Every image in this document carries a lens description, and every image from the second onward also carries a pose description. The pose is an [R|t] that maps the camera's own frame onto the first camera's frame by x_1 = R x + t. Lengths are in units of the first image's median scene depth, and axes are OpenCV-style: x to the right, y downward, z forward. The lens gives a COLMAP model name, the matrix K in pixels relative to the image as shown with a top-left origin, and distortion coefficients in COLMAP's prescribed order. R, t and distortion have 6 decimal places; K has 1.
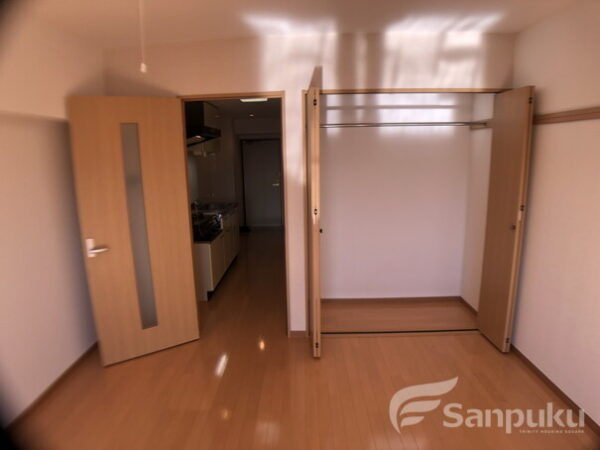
lens RADIAL K [[363.7, 0, 300.0], [0, 363.7, 225.0], [0, 0, 1]] dist [-0.001058, -0.000120]
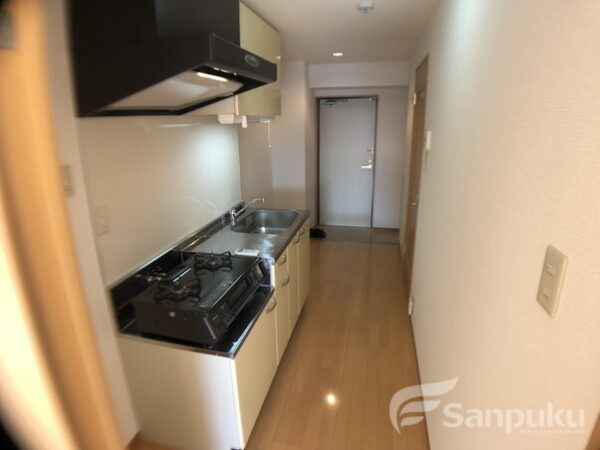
lens RADIAL K [[363.7, 0, 300.0], [0, 363.7, 225.0], [0, 0, 1]] dist [-0.001058, -0.000120]
pose [[0.981035, 0.059144, -0.184584, -0.083006], [-0.041819, 0.994465, 0.096386, -0.094186], [0.189263, -0.086839, 0.978079, 0.464654]]
